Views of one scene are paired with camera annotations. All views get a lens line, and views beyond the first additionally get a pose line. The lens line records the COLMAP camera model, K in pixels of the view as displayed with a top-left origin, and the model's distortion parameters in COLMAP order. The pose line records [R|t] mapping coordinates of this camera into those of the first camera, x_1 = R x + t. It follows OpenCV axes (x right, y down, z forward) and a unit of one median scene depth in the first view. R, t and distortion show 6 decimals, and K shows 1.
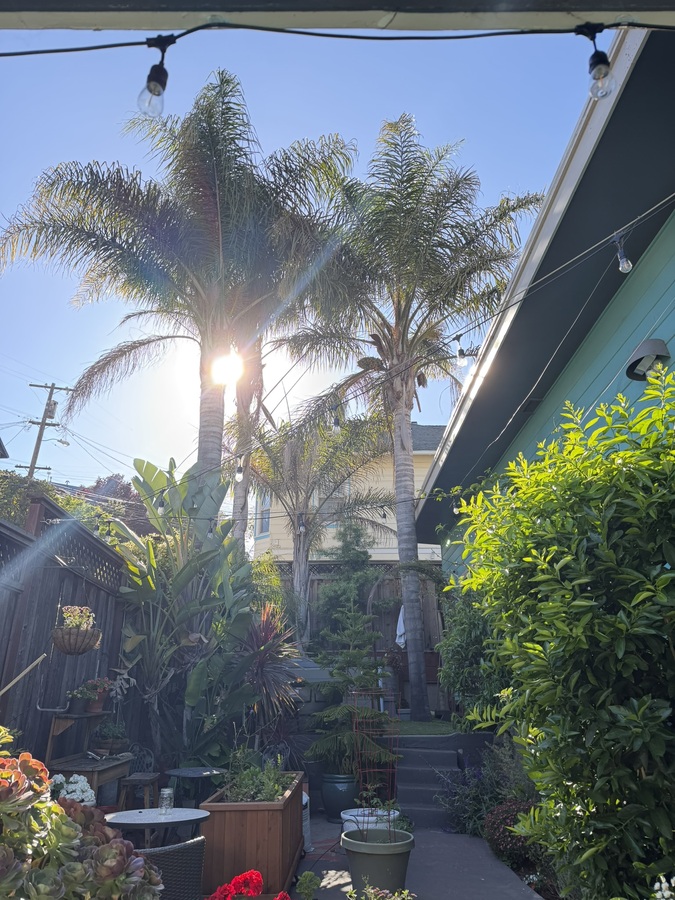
lens RADIAL K [[632.9, 0, 338.7], [0, 632.9, 435.4], [0, 0, 1]] dist [0.065166, -0.083838]
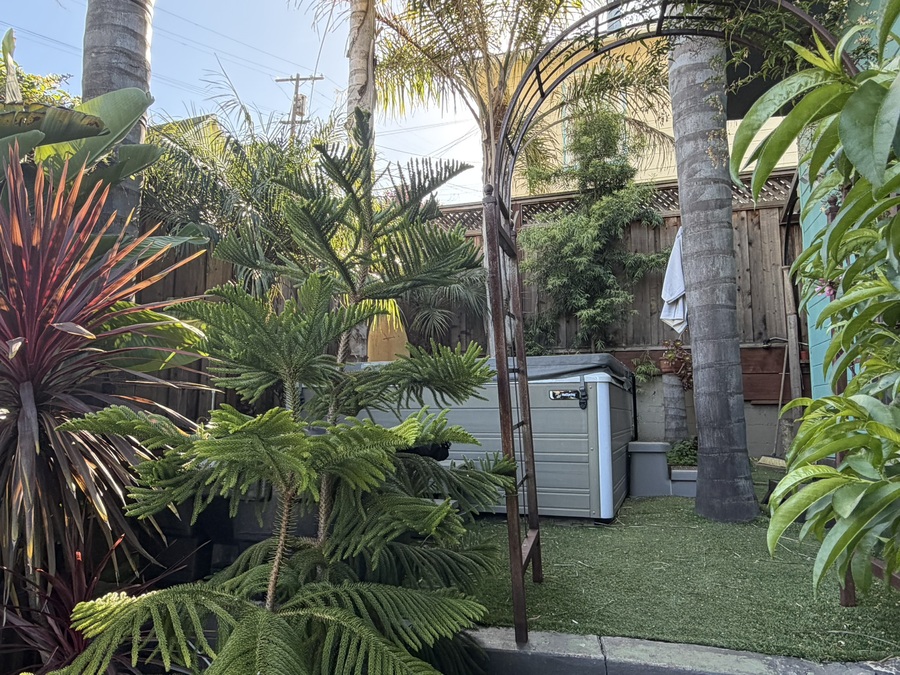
lens RADIAL K [[595.7, 0, 450.0], [0, 595.7, 337.5], [0, 0, 1]] dist [0.035666, 0.000257]
pose [[0.938052, -0.023569, -0.345693, 0.131306], [0.120667, 0.957452, 0.262155, 0.308706], [0.324806, -0.287629, 0.900983, 0.859309]]
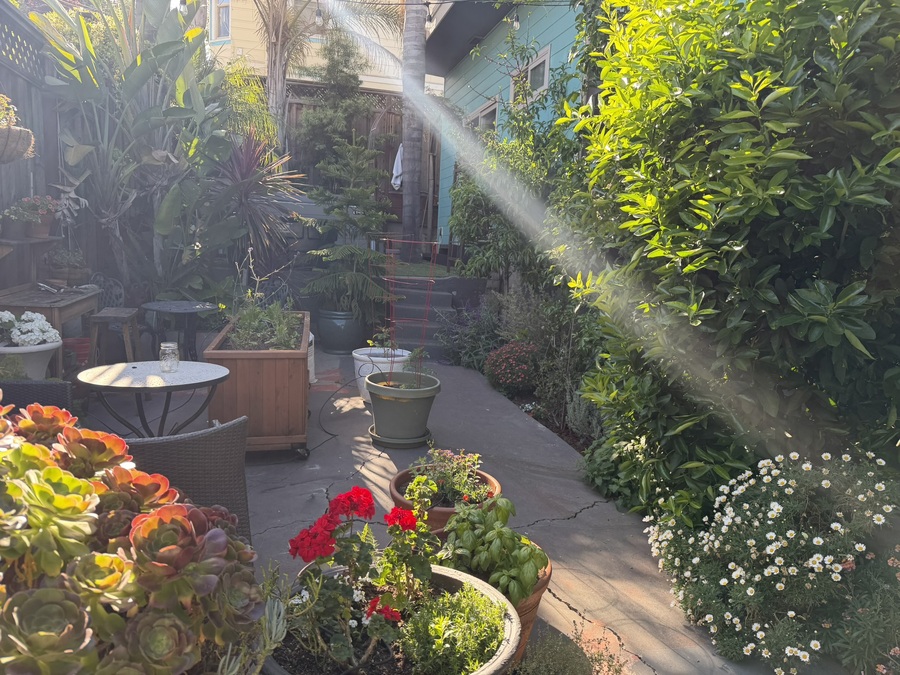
lens RADIAL K [[632.9, 0, 450.0], [0, 632.9, 337.5], [0, 0, 1]] dist [0.065166, -0.083838]
pose [[0.969616, 0.023886, 0.243461, -0.063034], [-0.148266, 0.848980, 0.507198, 0.050100], [-0.194579, -0.527885, 0.826727, 0.147335]]
